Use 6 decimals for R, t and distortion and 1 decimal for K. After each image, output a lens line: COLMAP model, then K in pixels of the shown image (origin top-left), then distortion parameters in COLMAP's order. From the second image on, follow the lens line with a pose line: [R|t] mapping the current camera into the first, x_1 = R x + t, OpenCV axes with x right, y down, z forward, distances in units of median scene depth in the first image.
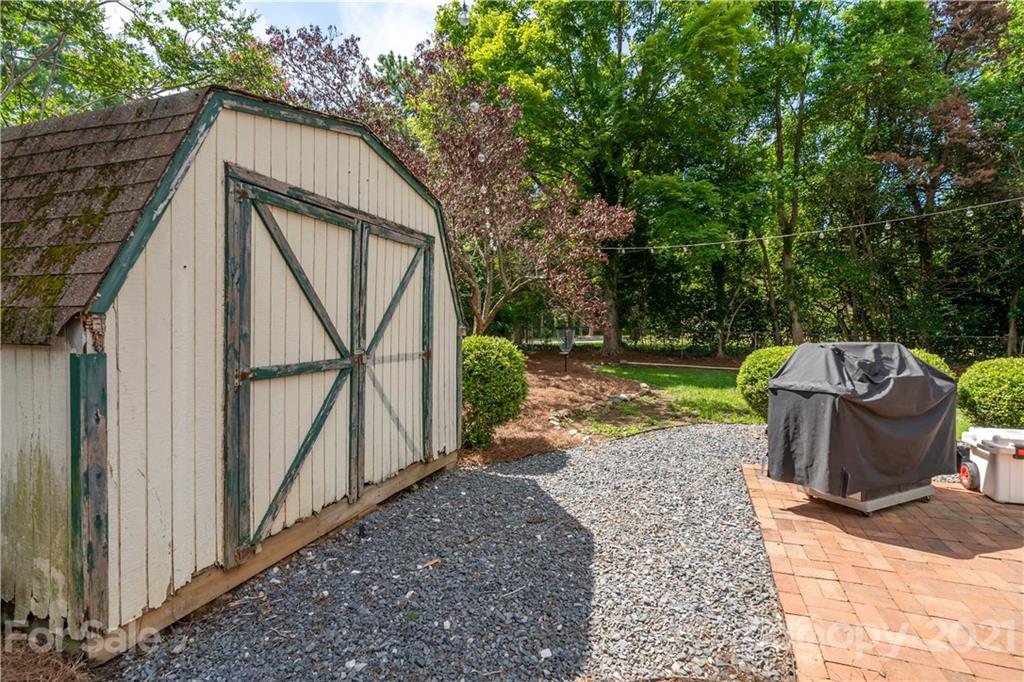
lens RADIAL K [[485.2, 0, 538.5], [0, 485.2, 339.5], [0, 0, 1]] dist [-0.000941, -0.001858]
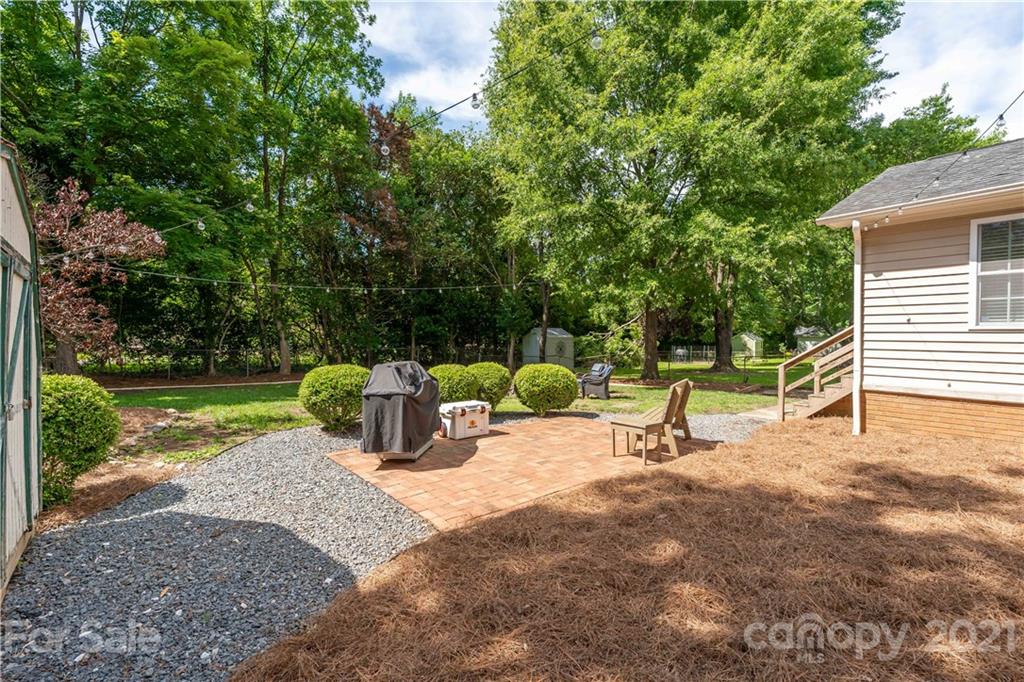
lens RADIAL K [[477.9, 0, 509.7], [0, 477.9, 339.7], [0, 0, 1]] dist [0.000056, 0.001959]
pose [[0.503084, -0.014074, 0.864123, -0.571638], [0.028234, 0.999601, -0.000157, -0.061383], [-0.863776, 0.024477, 0.503281, -0.166503]]
